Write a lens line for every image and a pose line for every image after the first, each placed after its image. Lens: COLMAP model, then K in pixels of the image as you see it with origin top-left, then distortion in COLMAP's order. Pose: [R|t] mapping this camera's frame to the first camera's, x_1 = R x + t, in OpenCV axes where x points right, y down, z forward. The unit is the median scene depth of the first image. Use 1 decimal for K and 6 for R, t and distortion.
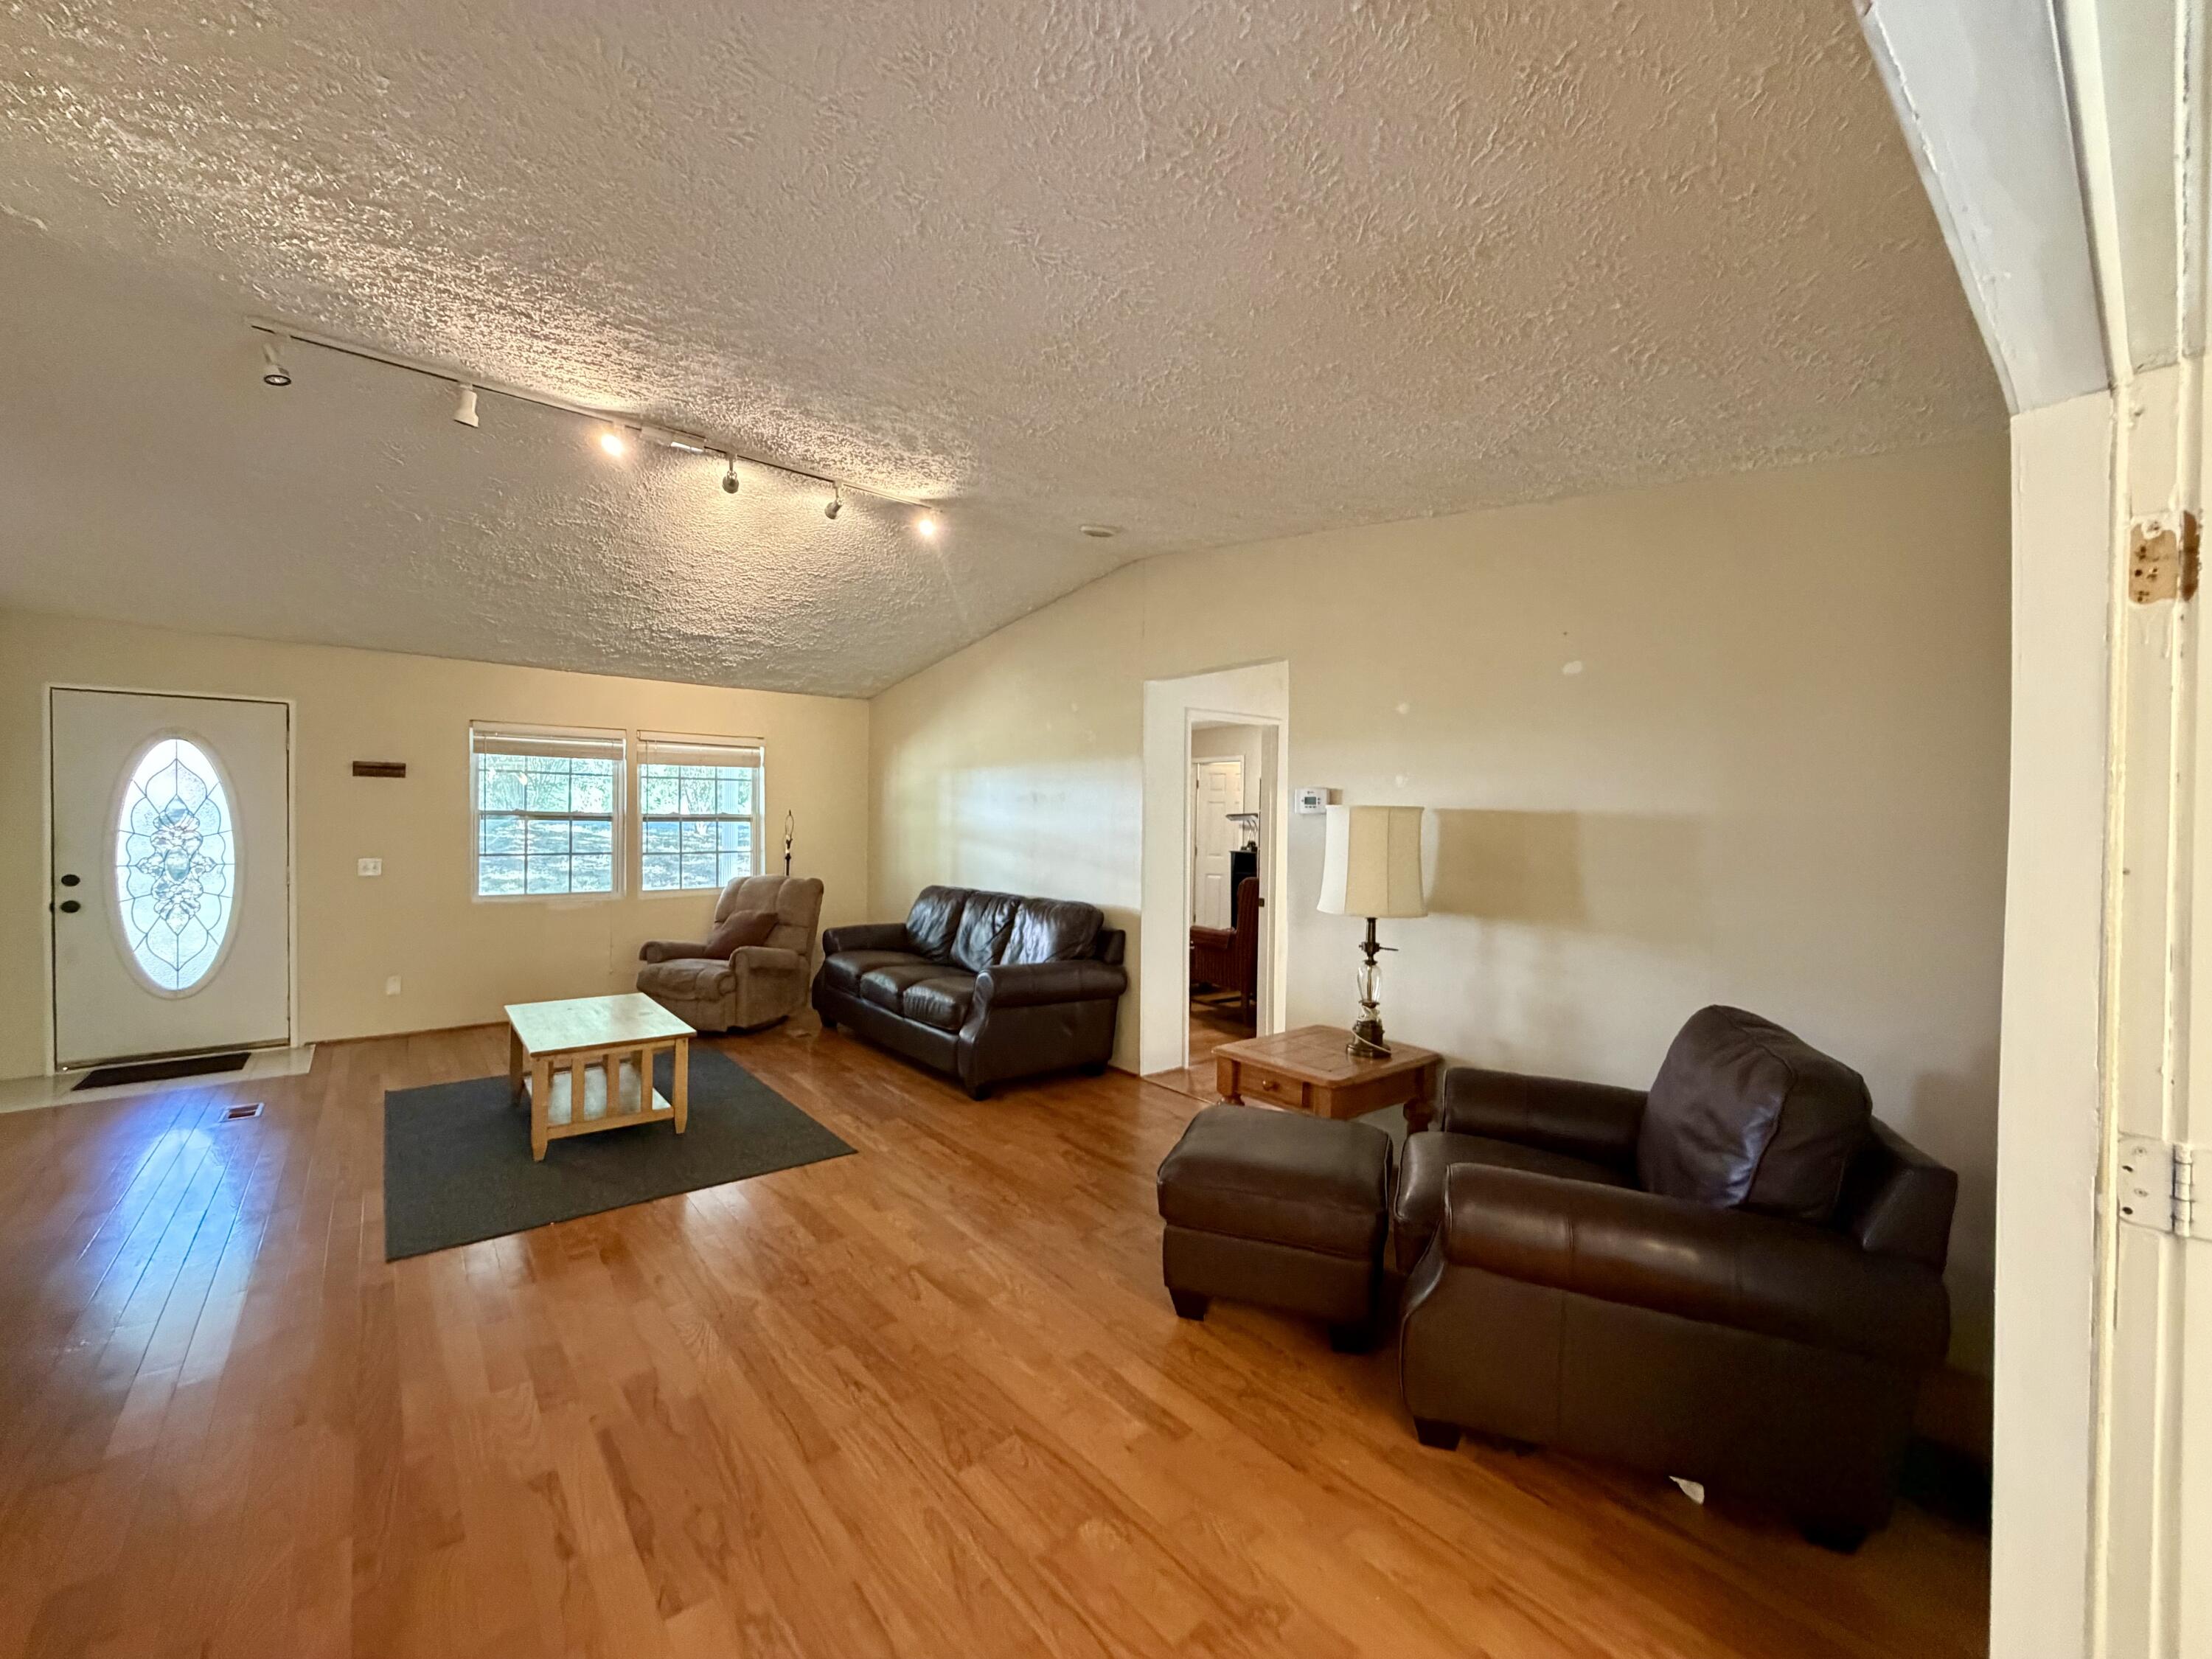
lens RADIAL K [[880.2, 0, 1098.2], [0, 880.2, 836.3], [0, 0, 1]] dist [-0.001900, 0.000322]
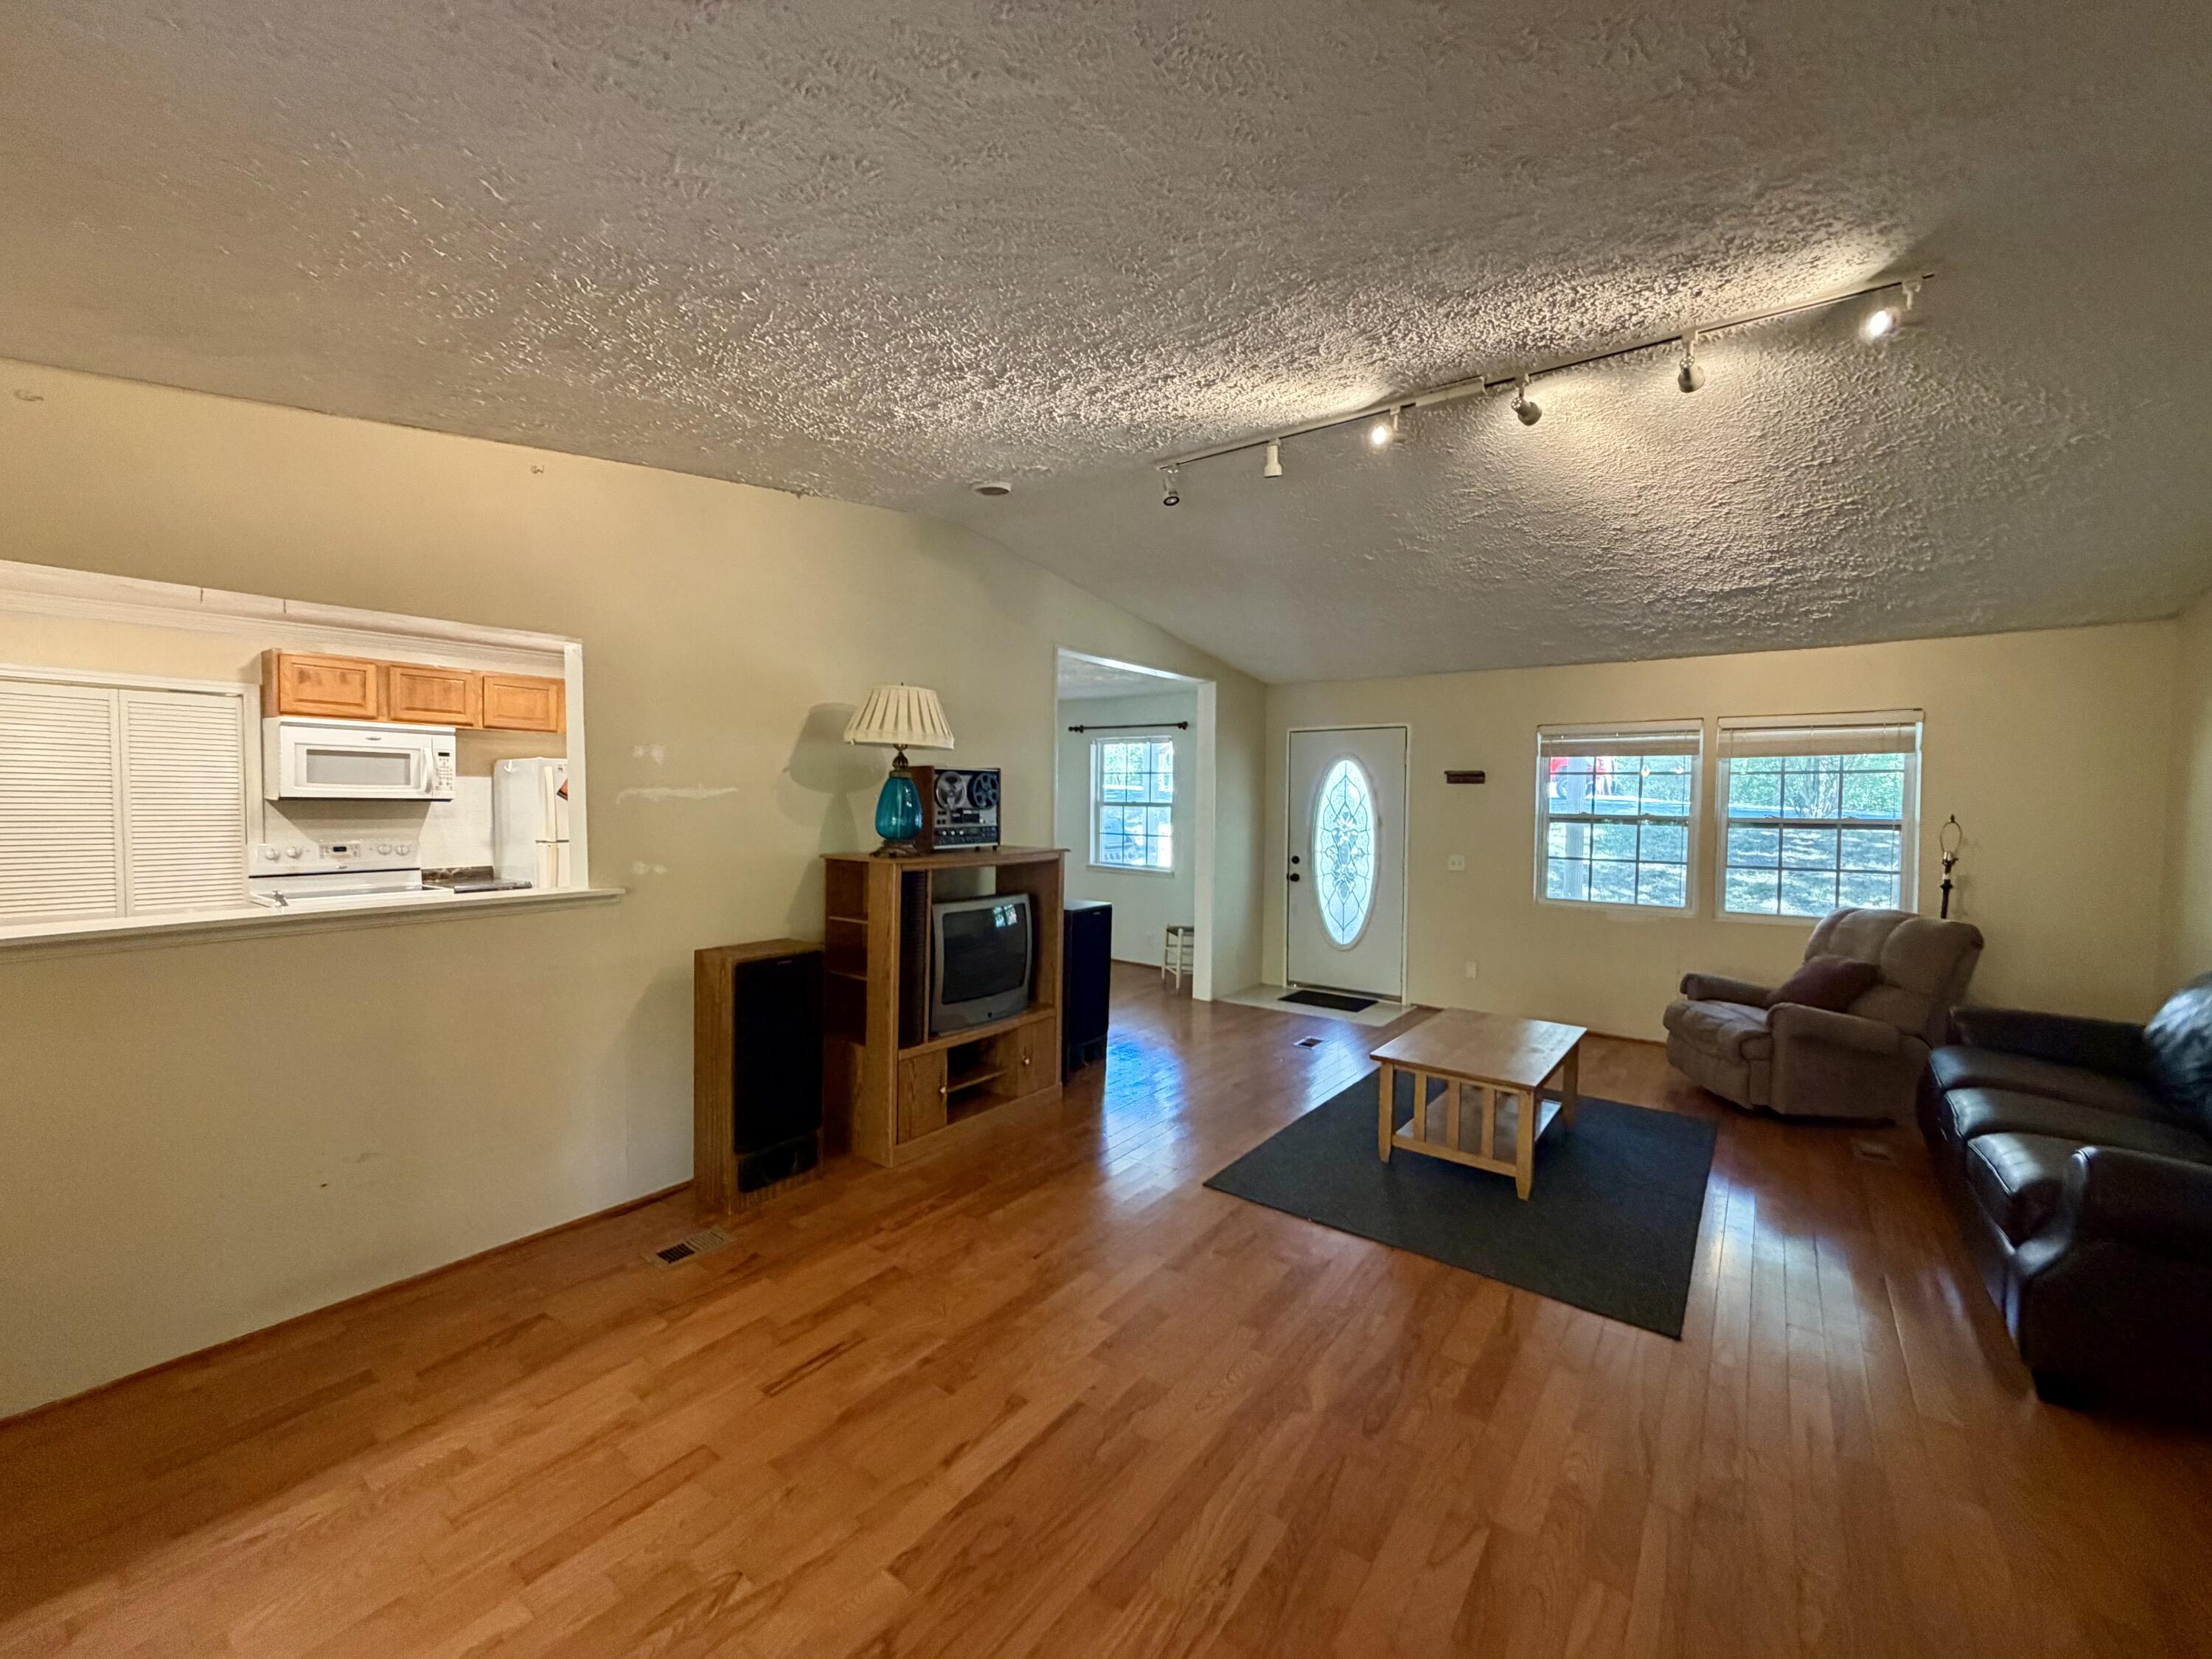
lens RADIAL K [[880.2, 0, 1099.4], [0, 880.2, 829.6], [0, 0, 1]] dist [-0.001900, 0.000322]
pose [[0.233219, 0.024724, -0.972110, 0.192047], [-0.026591, 0.999465, 0.019041, -0.019297], [0.972061, 0.021409, 0.233751, 0.306007]]
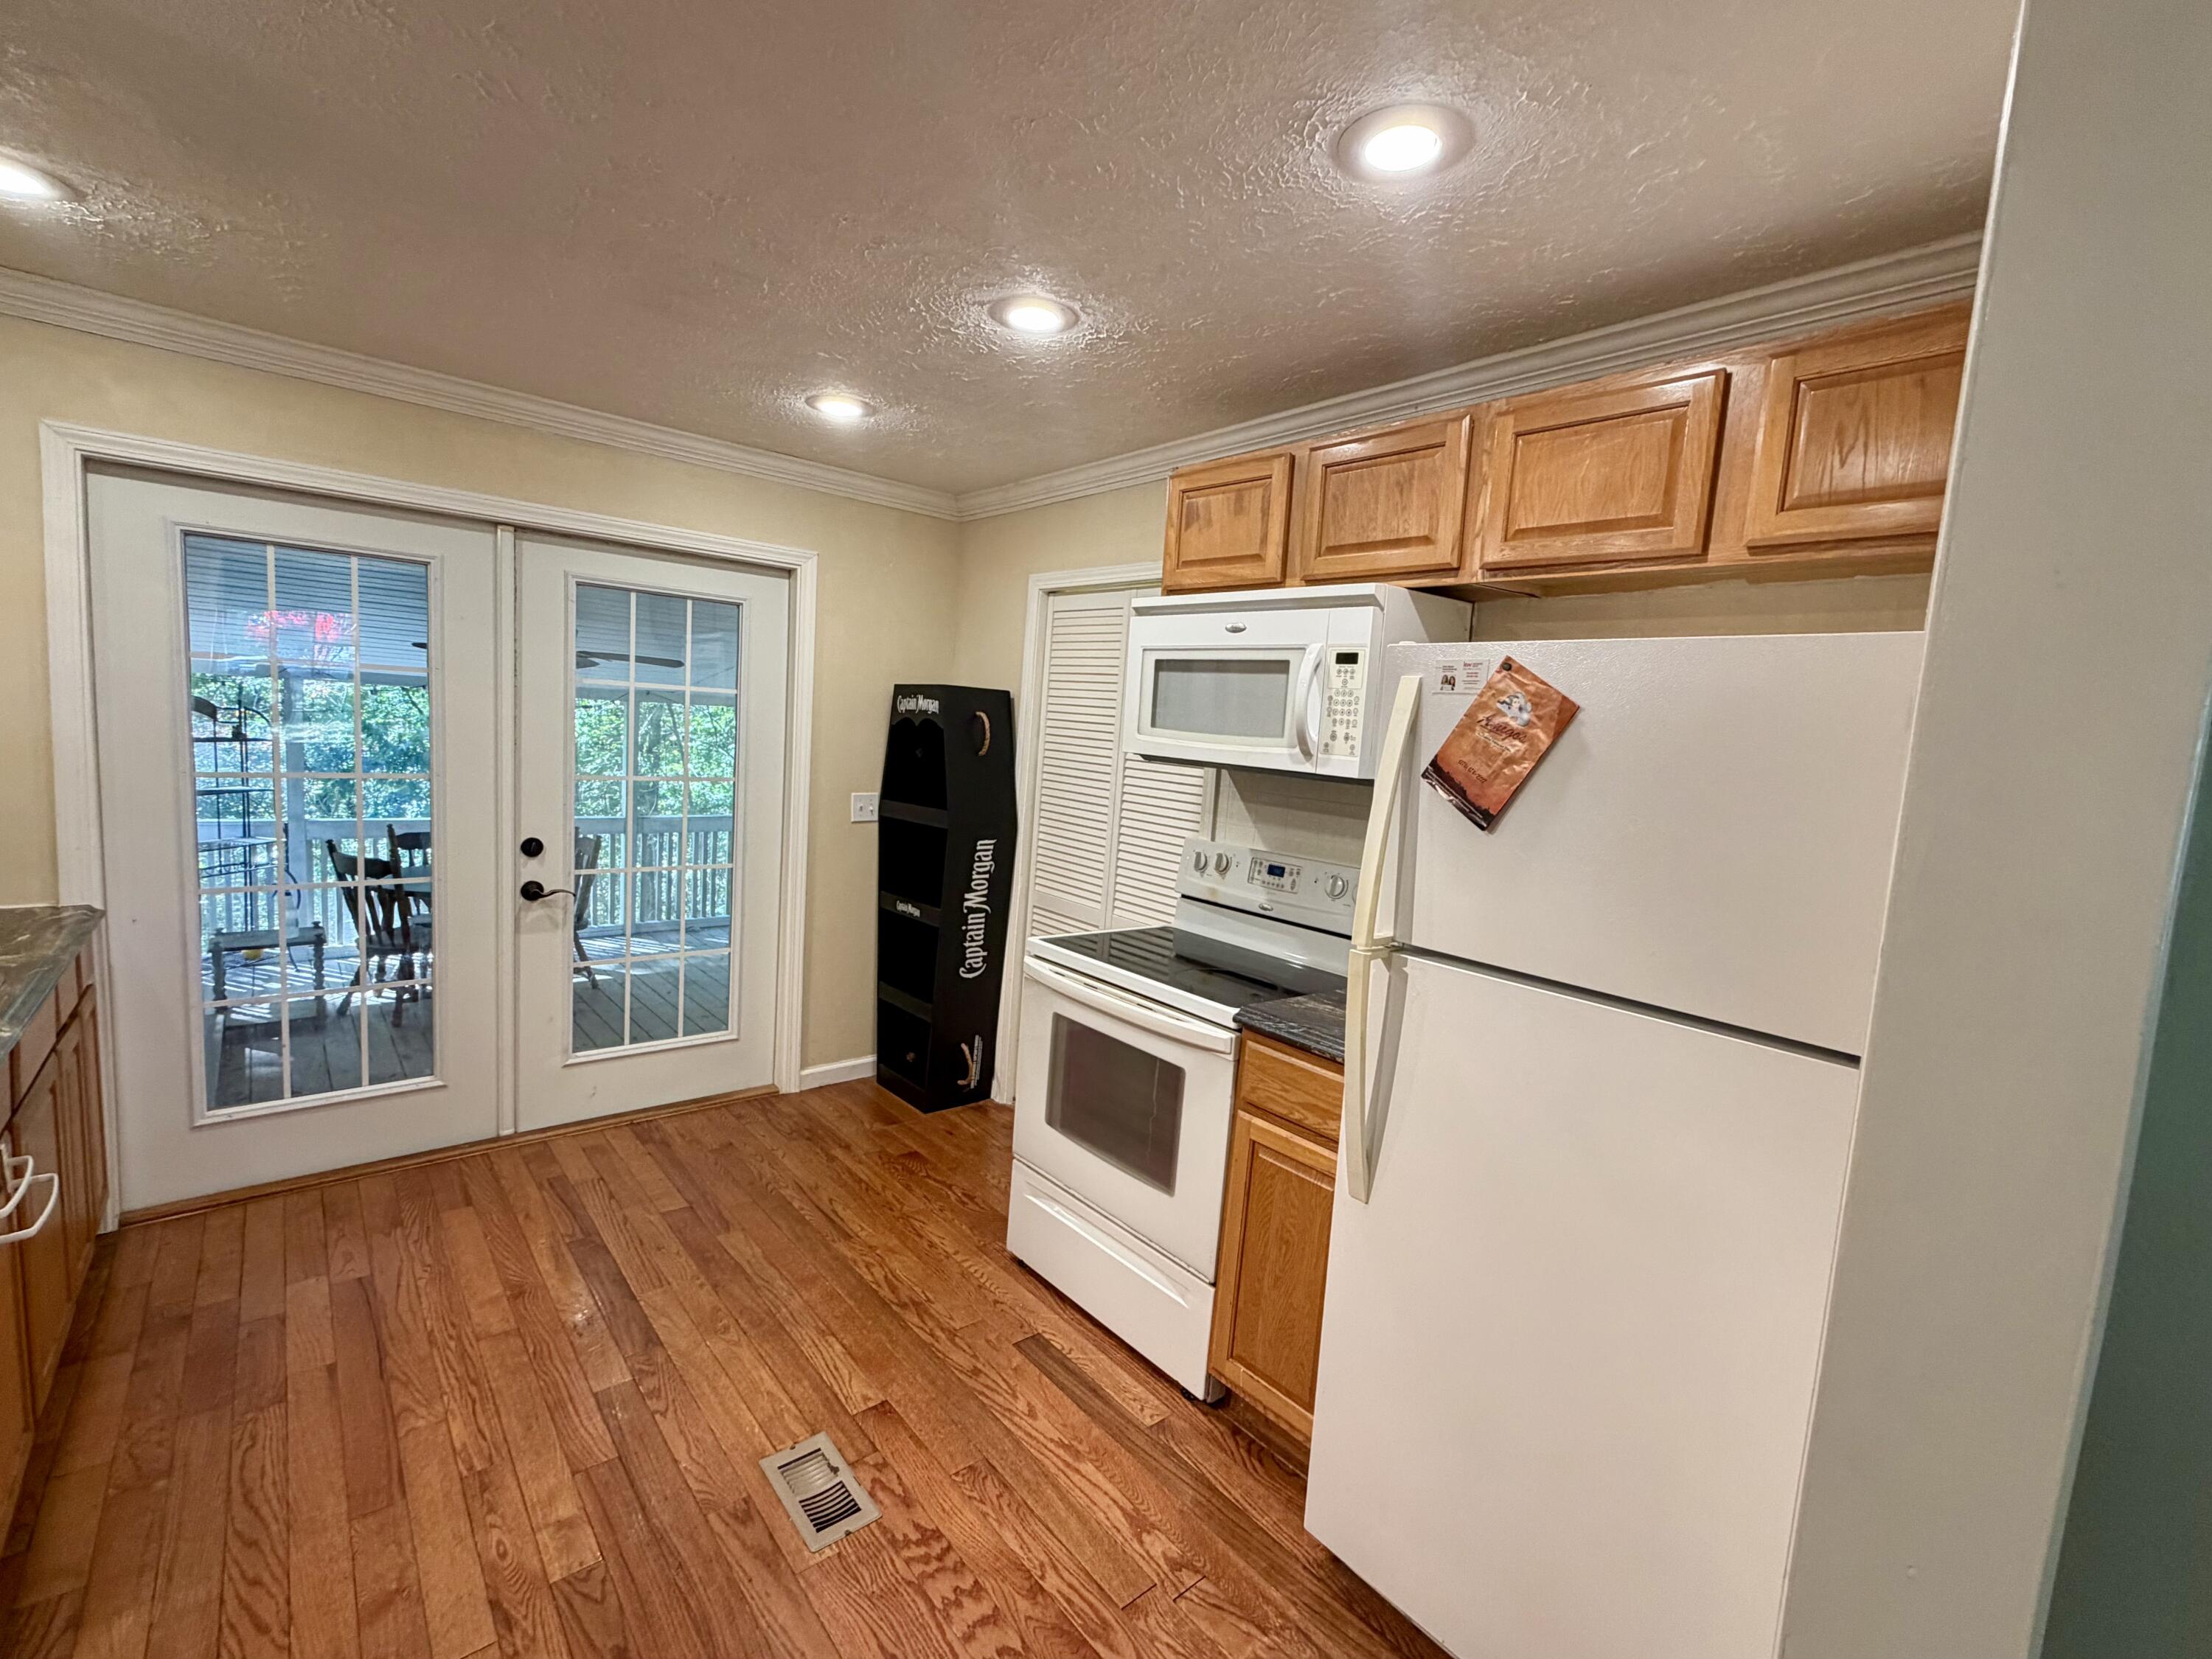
lens RADIAL K [[982.2, 0, 1103.3], [0, 982.2, 833.5], [0, 0, 1]] dist [0.005643, 0.000489]
pose [[-0.996608, -0.075747, -0.032184, -0.875702], [-0.079254, 0.988707, 0.127192, -0.037488], [0.022186, 0.129311, -0.991356, 0.236001]]
